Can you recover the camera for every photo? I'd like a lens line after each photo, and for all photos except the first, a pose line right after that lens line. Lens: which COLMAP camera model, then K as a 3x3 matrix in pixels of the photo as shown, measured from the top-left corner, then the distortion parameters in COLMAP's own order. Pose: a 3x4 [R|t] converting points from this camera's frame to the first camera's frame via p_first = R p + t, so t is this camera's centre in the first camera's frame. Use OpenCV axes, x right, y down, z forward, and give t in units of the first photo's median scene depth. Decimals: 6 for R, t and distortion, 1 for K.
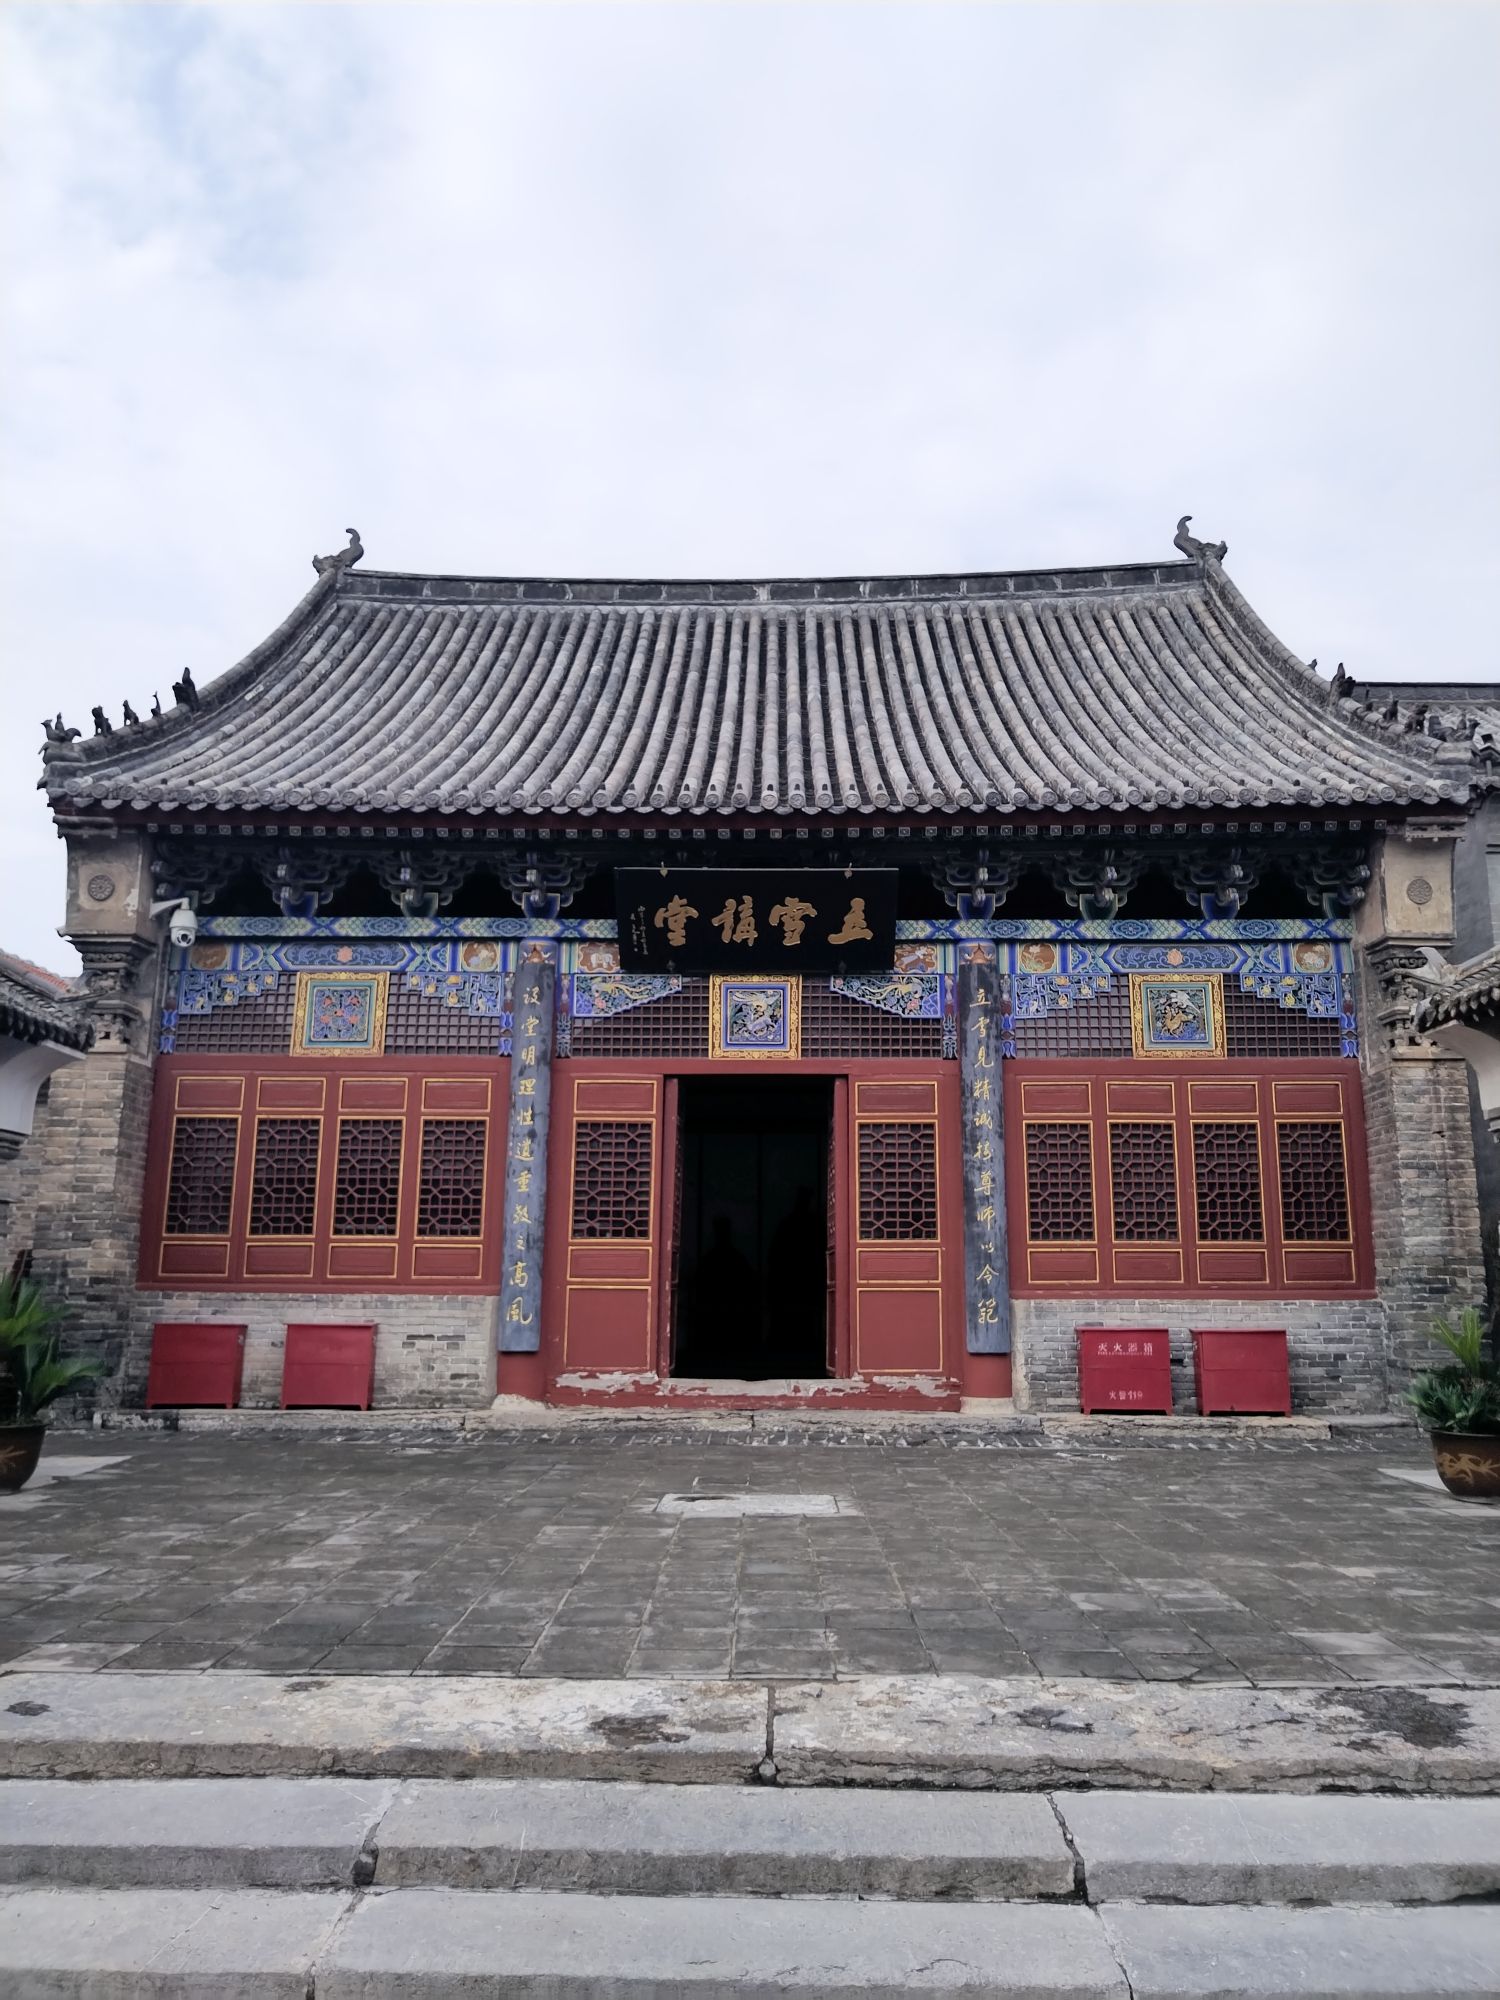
lens RADIAL K [[1514.6, 0, 757.0], [0, 1514.6, 989.3], [0, 0, 1]] dist [0.061004, -0.108111]
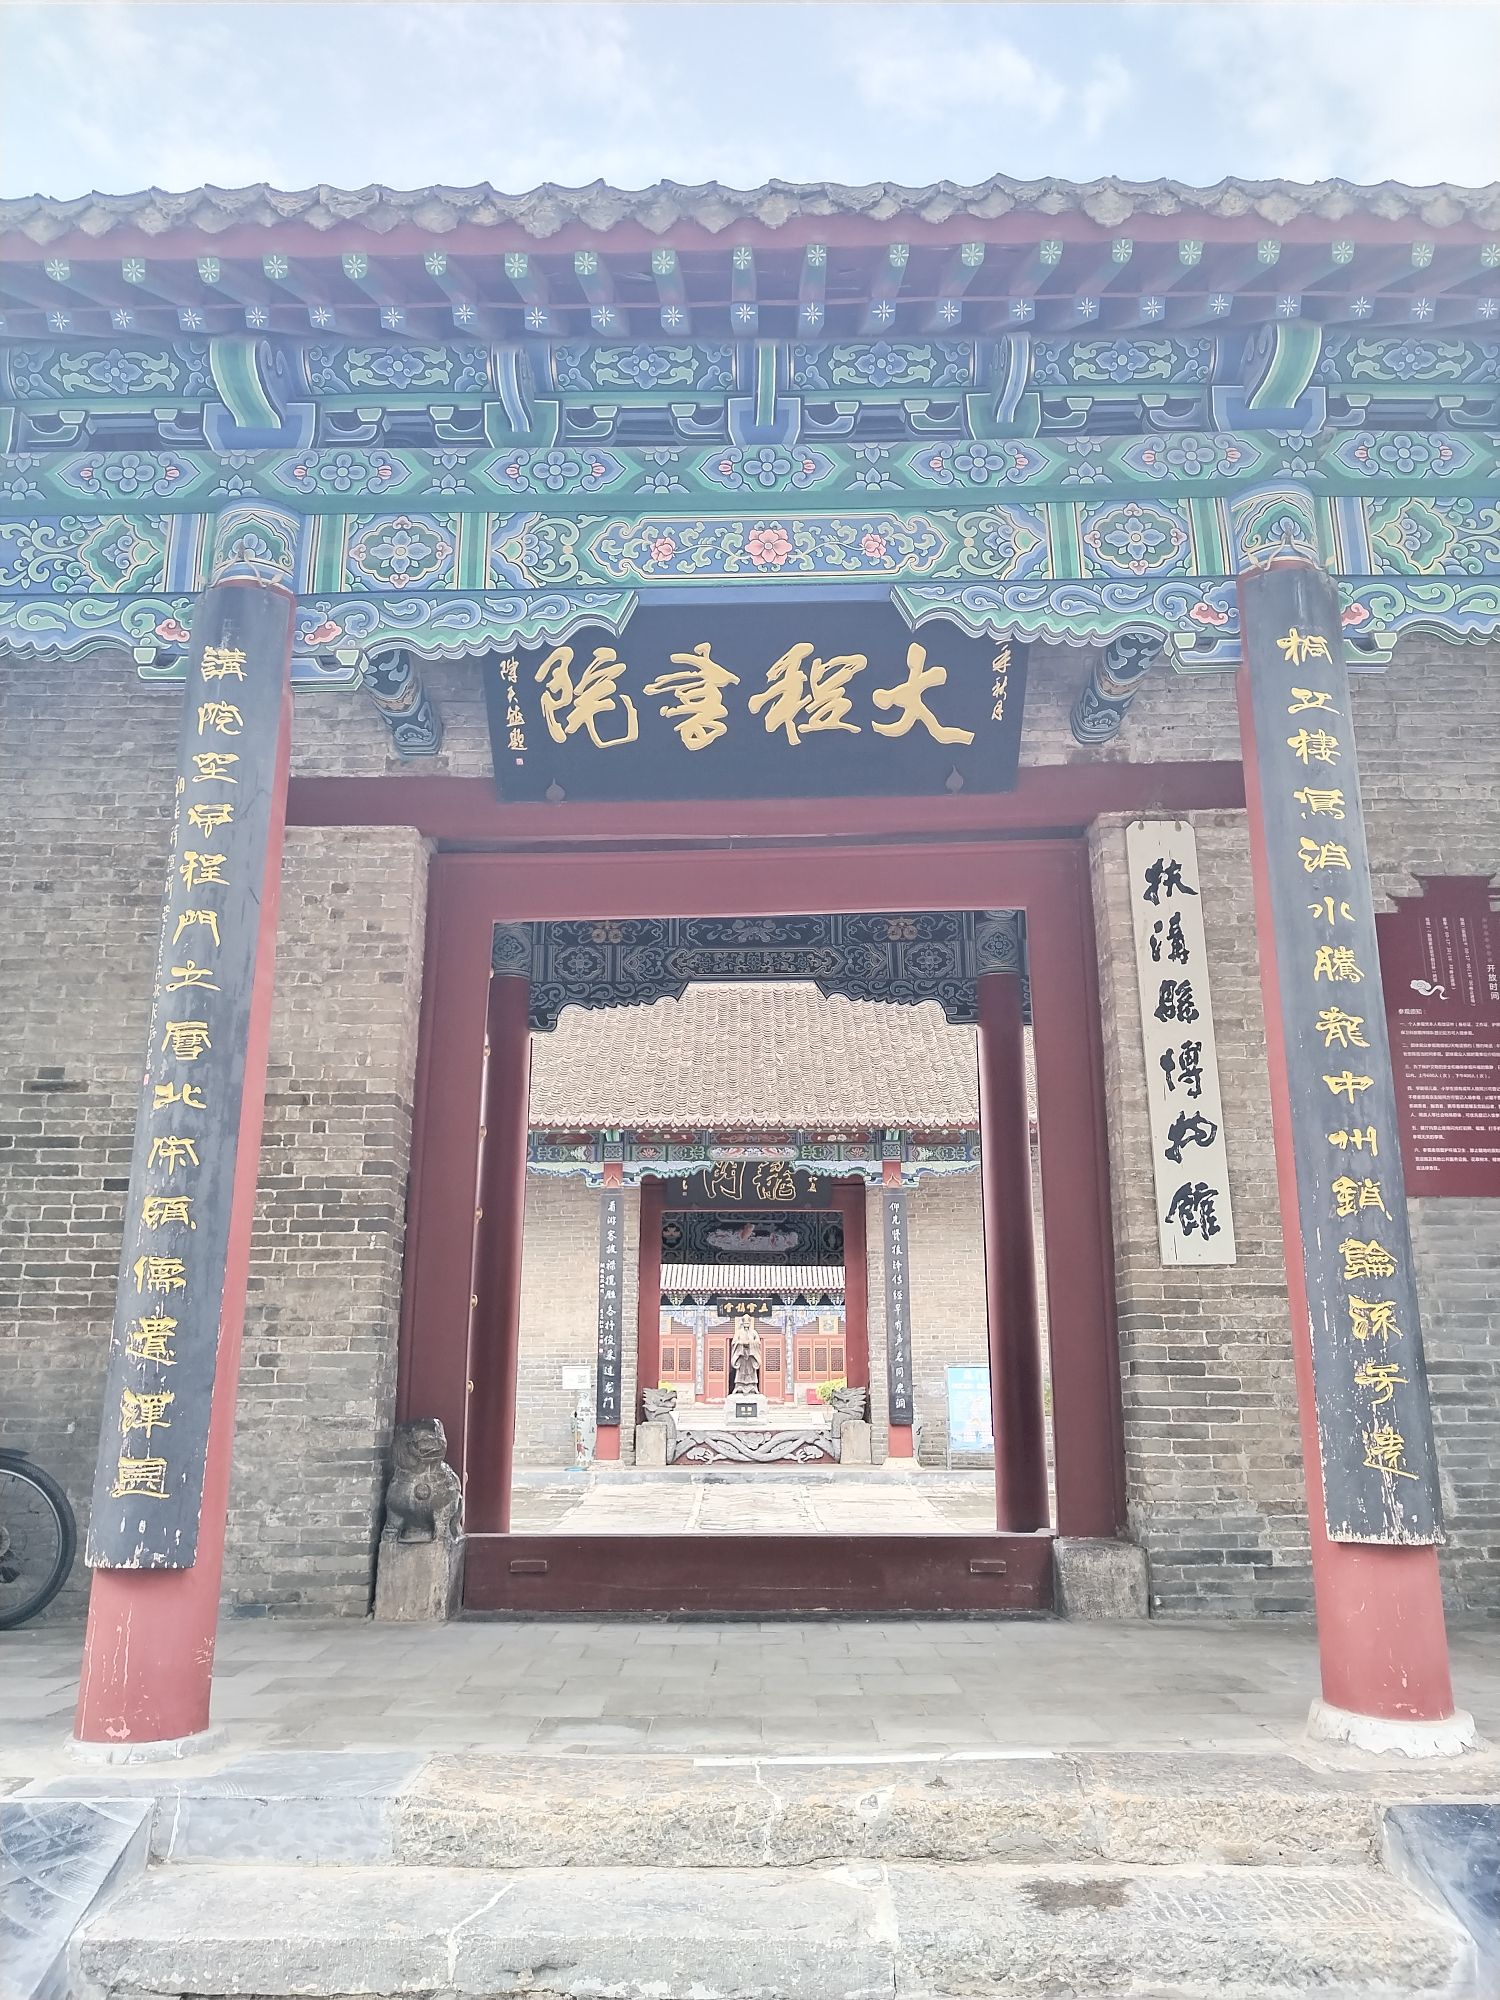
lens RADIAL K [[1514.6, 0, 757.0], [0, 1514.6, 989.3], [0, 0, 1]] dist [0.061004, -0.108111]
pose [[0.999872, -0.001640, 0.015897, -0.037239], [0.002622, 0.998077, -0.061938, -0.782487], [-0.015765, 0.061972, 0.997953, -4.077870]]
